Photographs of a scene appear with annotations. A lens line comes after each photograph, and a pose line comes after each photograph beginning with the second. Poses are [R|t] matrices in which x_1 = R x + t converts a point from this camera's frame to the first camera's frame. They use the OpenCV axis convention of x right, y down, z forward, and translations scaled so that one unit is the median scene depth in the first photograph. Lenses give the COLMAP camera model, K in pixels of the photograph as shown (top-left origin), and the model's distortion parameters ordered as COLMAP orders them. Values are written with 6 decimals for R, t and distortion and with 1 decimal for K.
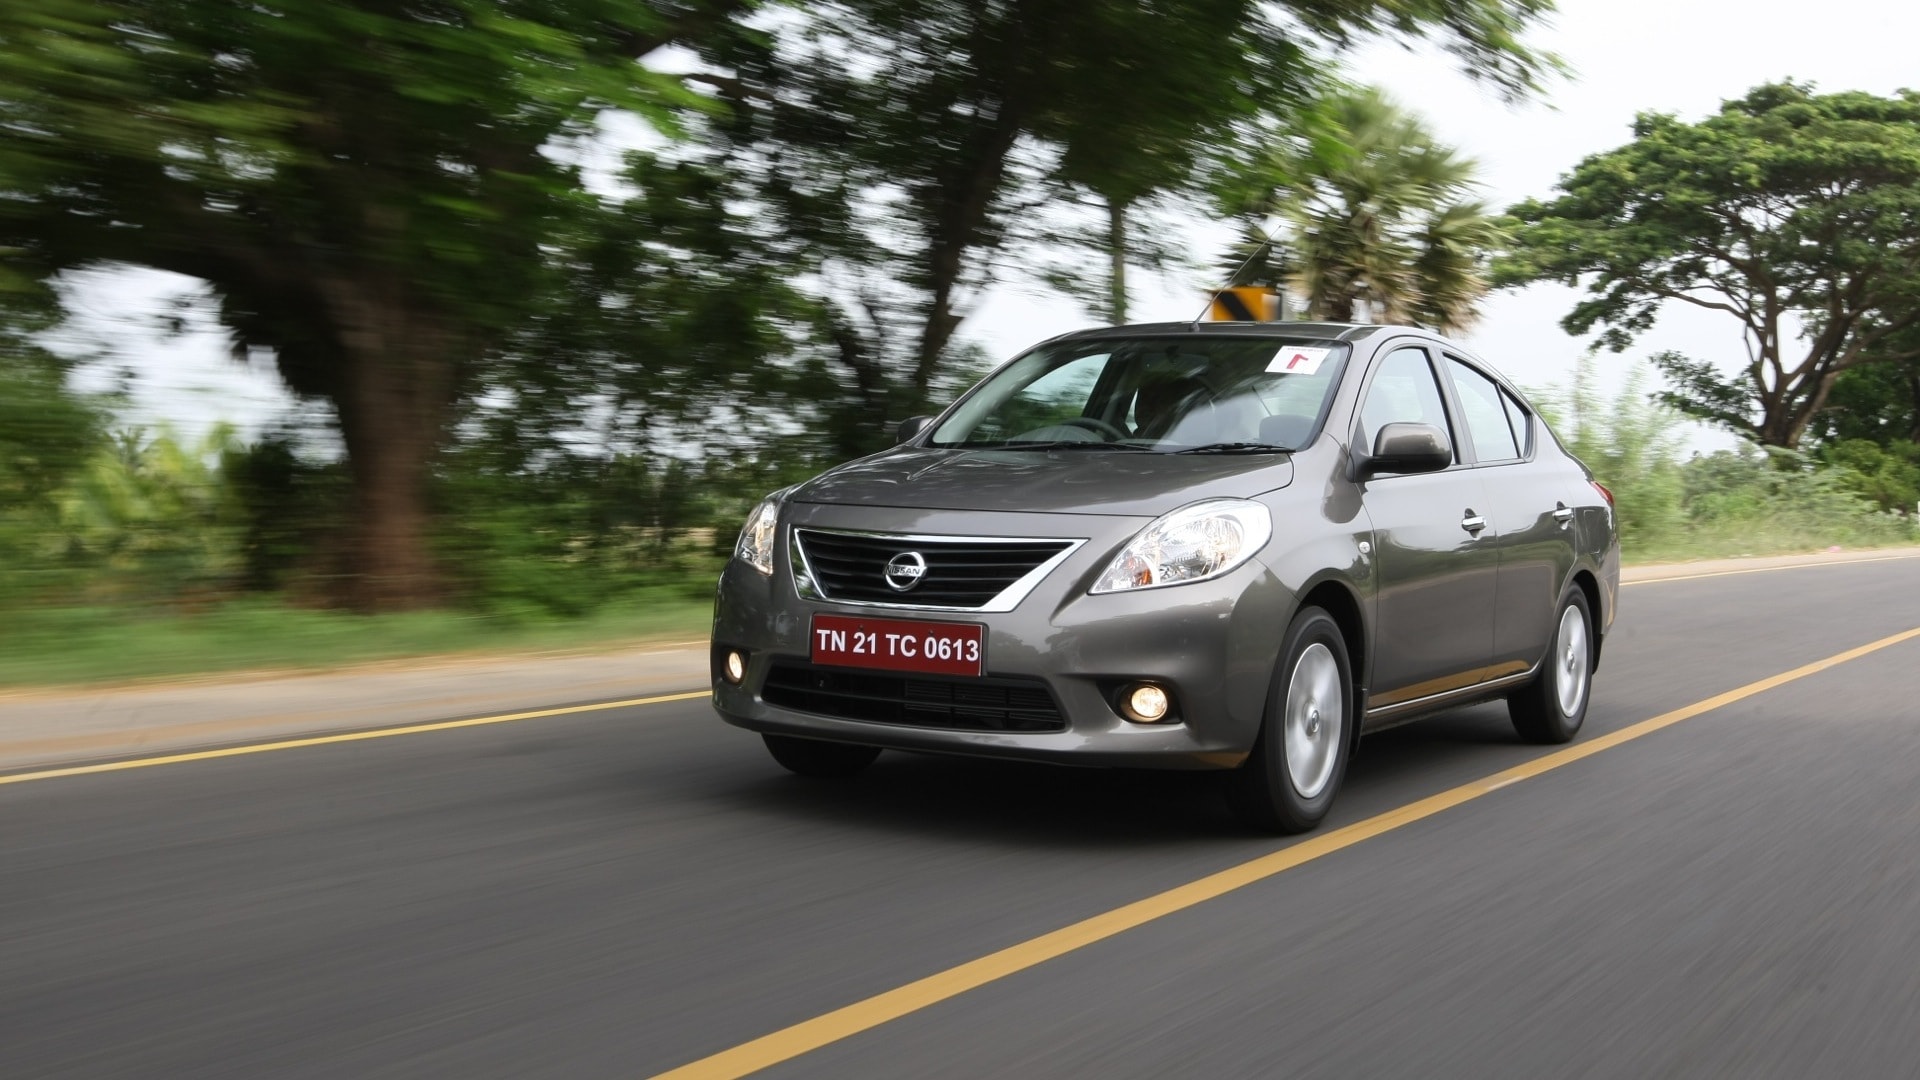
lens RADIAL K [[2206.1, 0, 1001.4], [0, 2206.1, 528.6], [0, 0, 1]] dist [-0.004495, 0.002529]
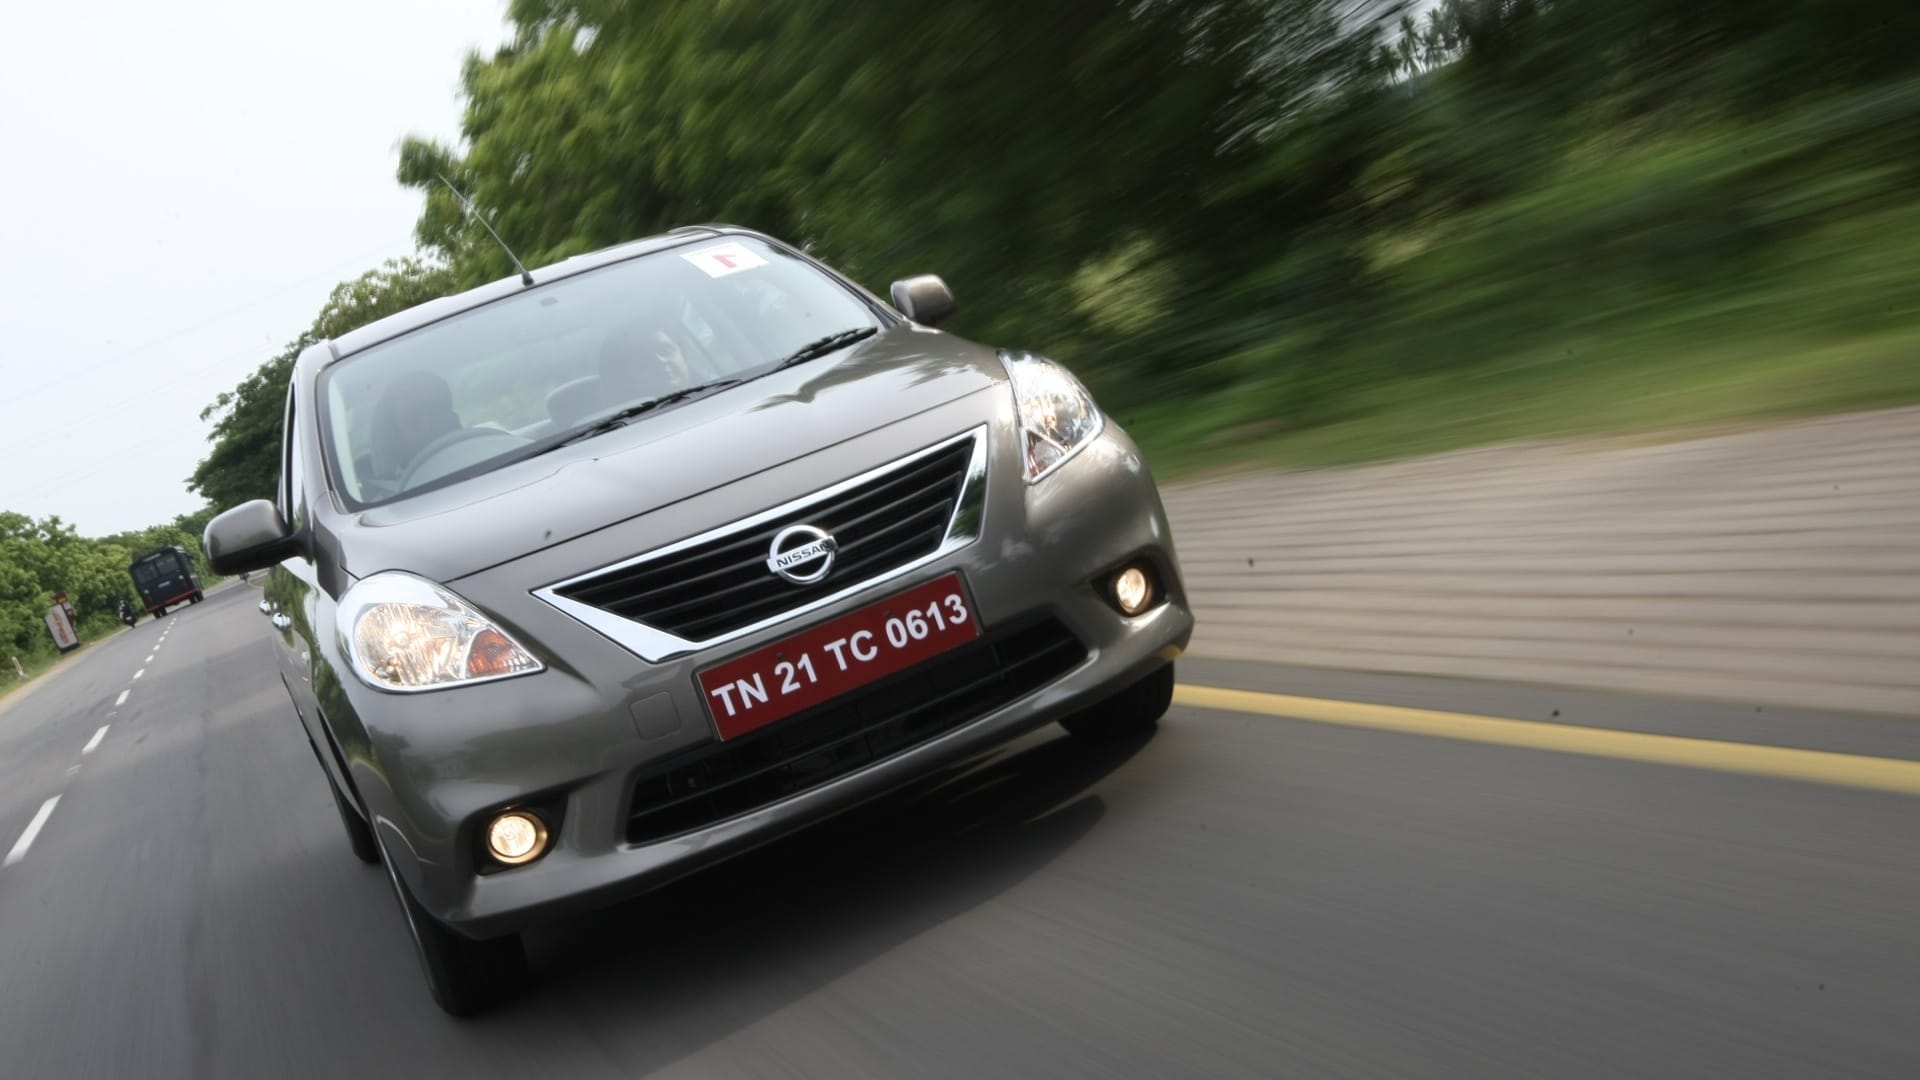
lens RADIAL K [[2206.1, 0, 1001.4], [0, 2206.1, 528.6], [0, 0, 1]] dist [-0.004495, 0.002529]
pose [[0.580894, -0.309844, 0.752701, -0.532062], [0.364225, 0.925920, 0.100059, -0.035424], [-0.727944, 0.216029, 0.650714, 0.505169]]
